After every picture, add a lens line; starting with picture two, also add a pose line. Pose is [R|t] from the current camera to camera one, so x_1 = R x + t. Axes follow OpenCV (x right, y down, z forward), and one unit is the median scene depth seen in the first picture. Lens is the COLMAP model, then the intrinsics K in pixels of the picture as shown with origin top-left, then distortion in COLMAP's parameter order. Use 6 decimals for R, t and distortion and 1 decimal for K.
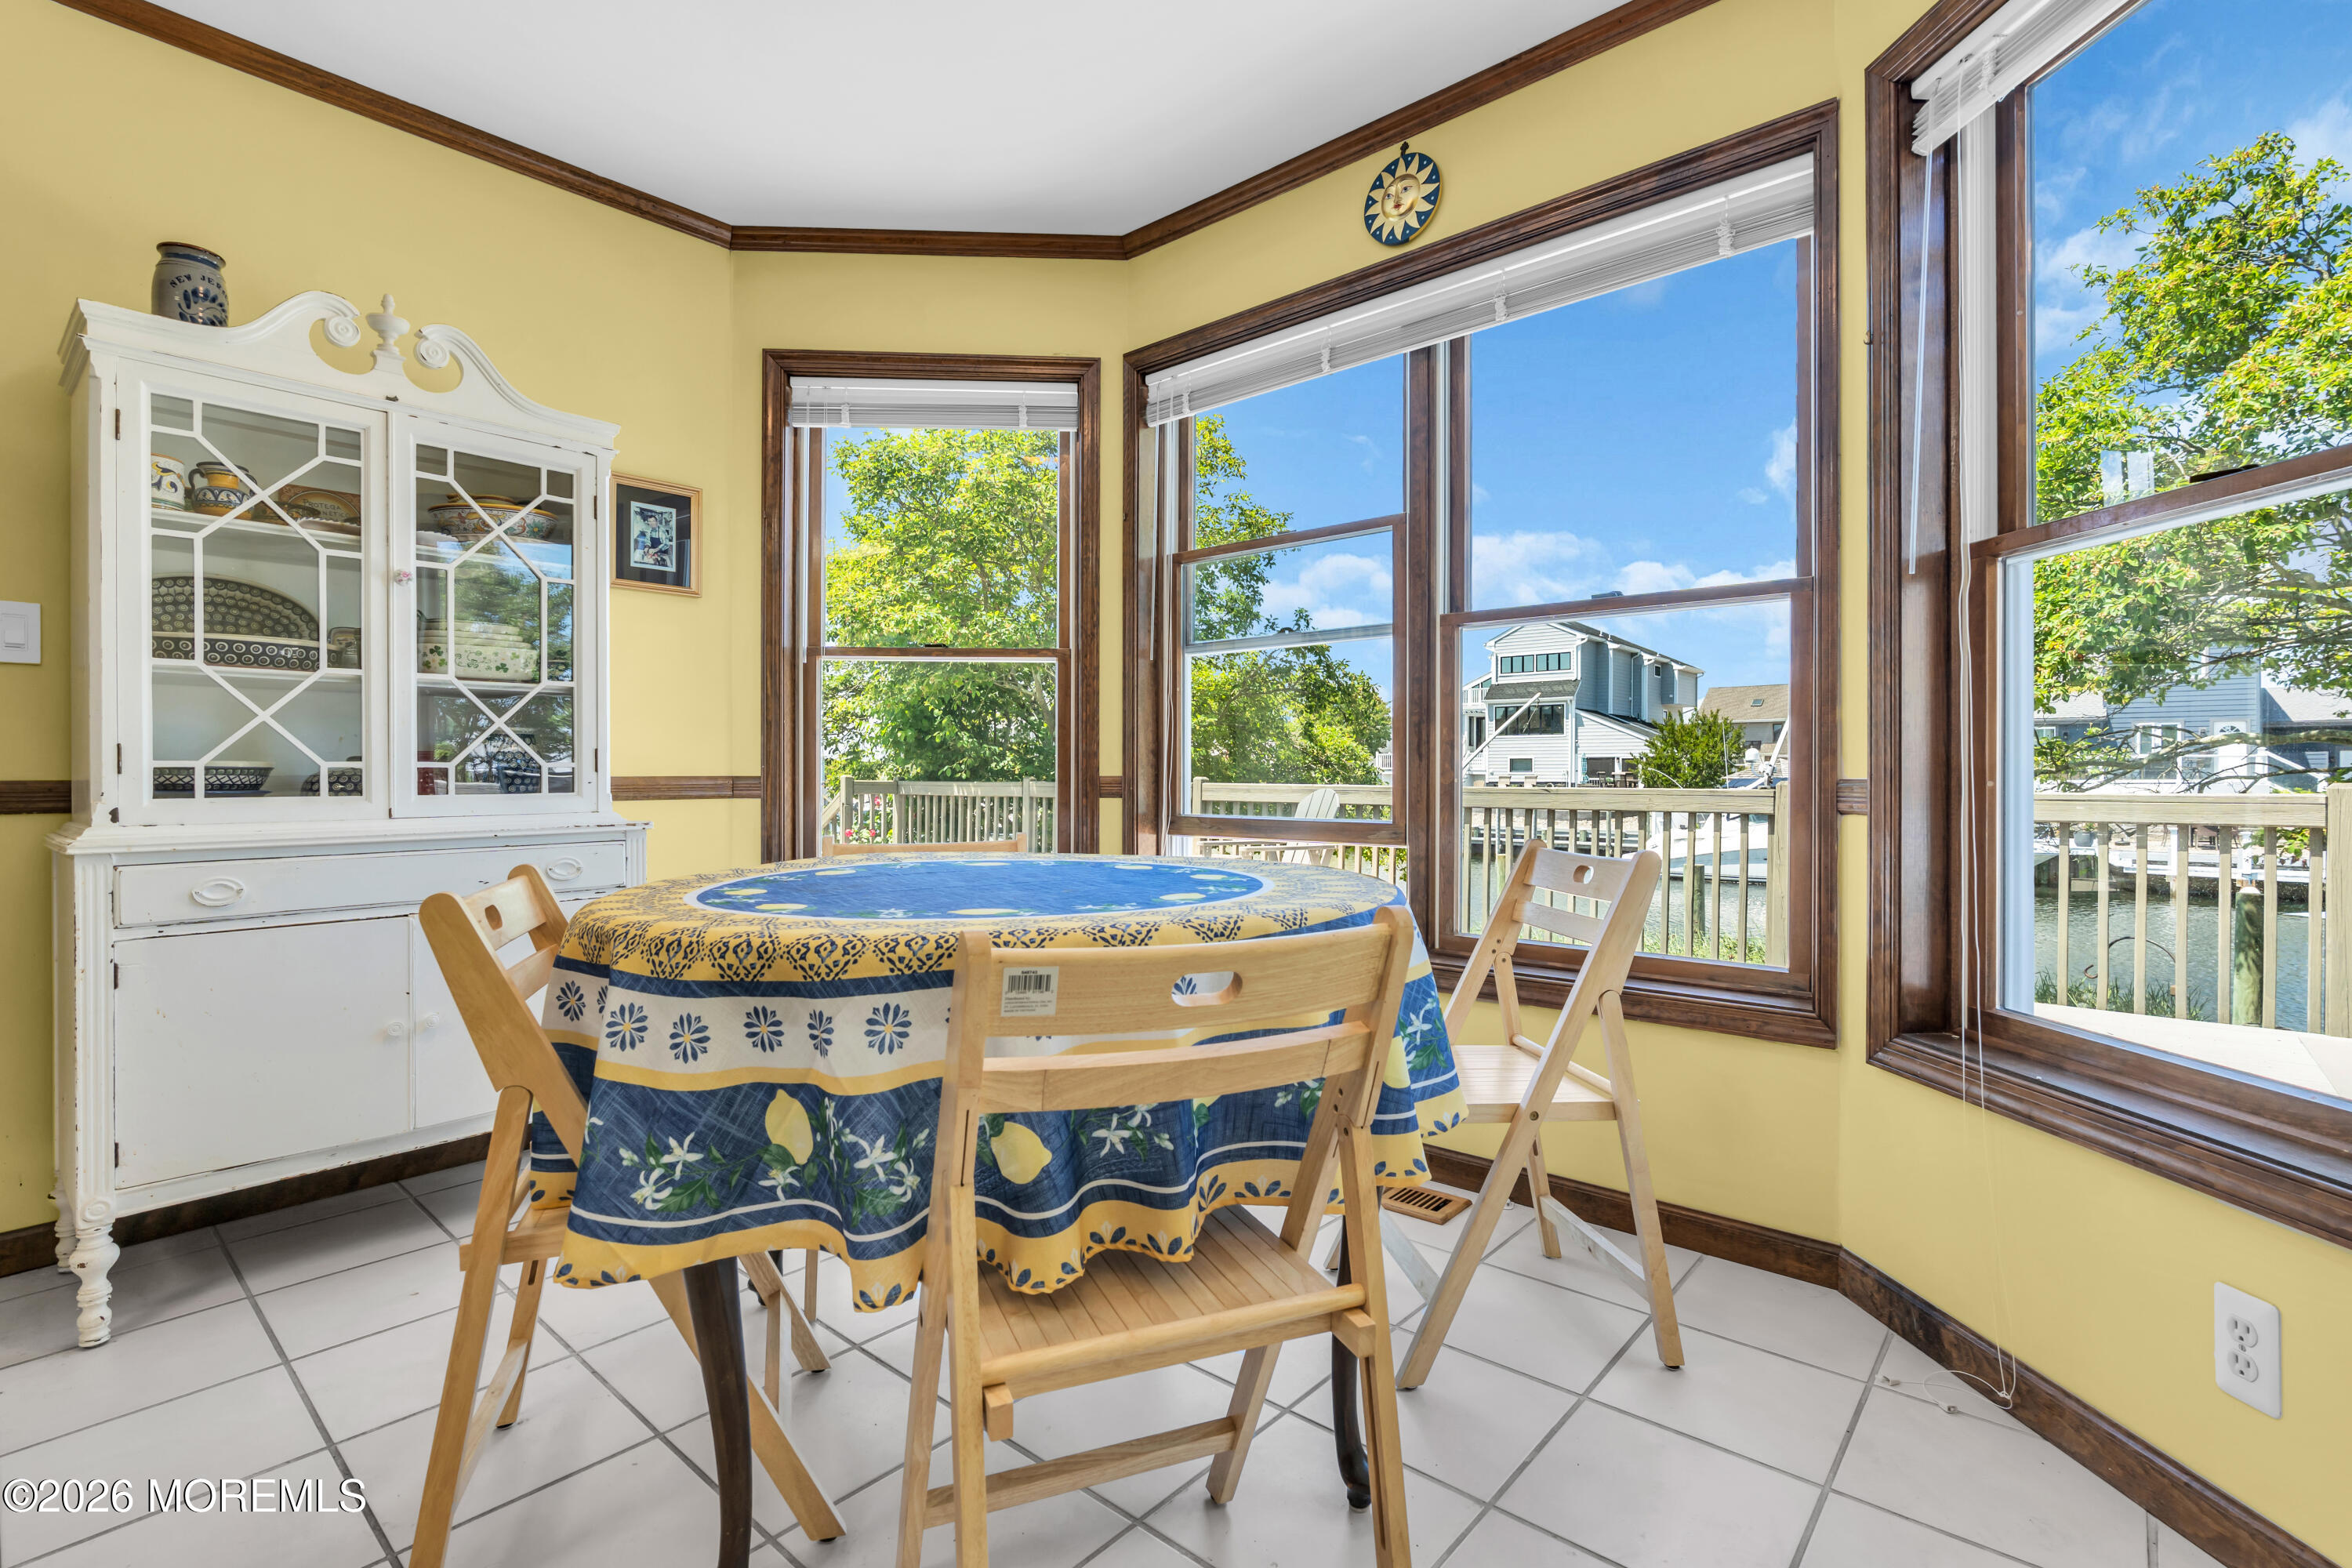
lens RADIAL K [[1075.6, 0, 1167.2], [0, 1075.6, 791.0], [0, 0, 1]] dist [-0.013263, 0.003747]
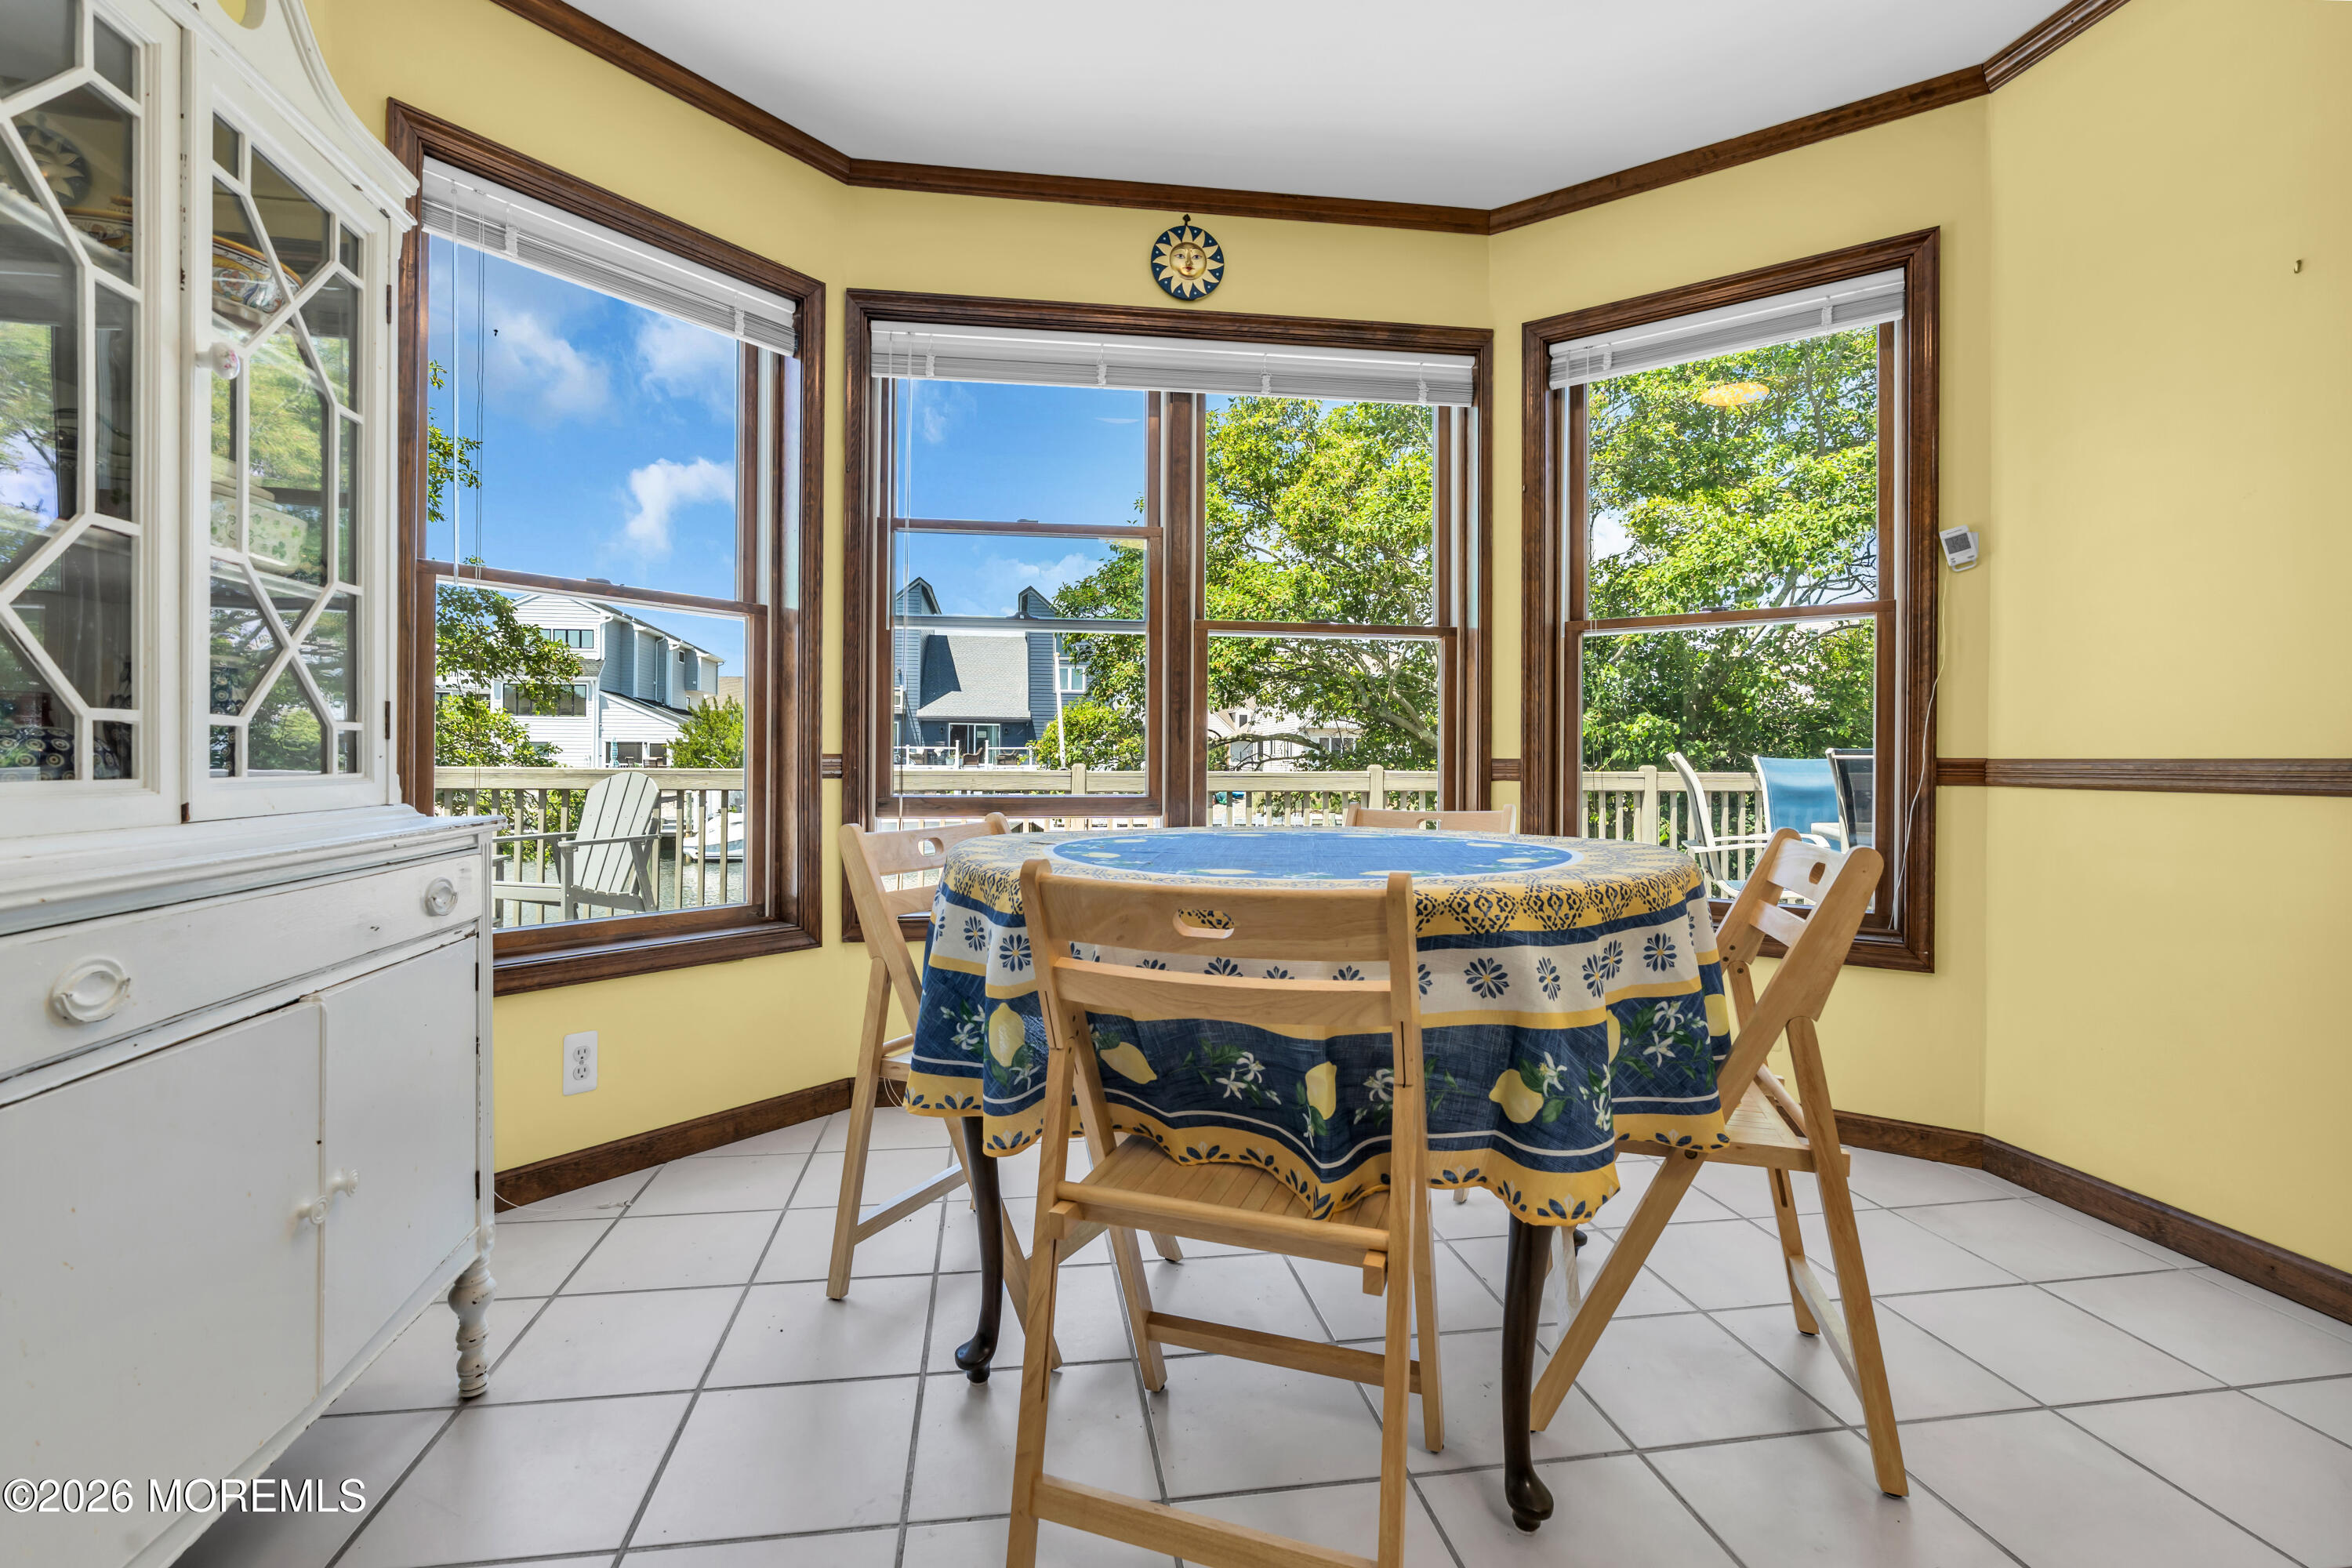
lens RADIAL K [[1075.6, 0, 1169.9], [0, 1075.6, 767.3], [0, 0, 1]] dist [-0.013263, 0.003747]
pose [[0.651530, 0.002695, 0.758618, -0.665074], [0.004080, 0.999967, -0.007057, 0.004190], [-0.758612, 0.007693, 0.651498, 0.254480]]
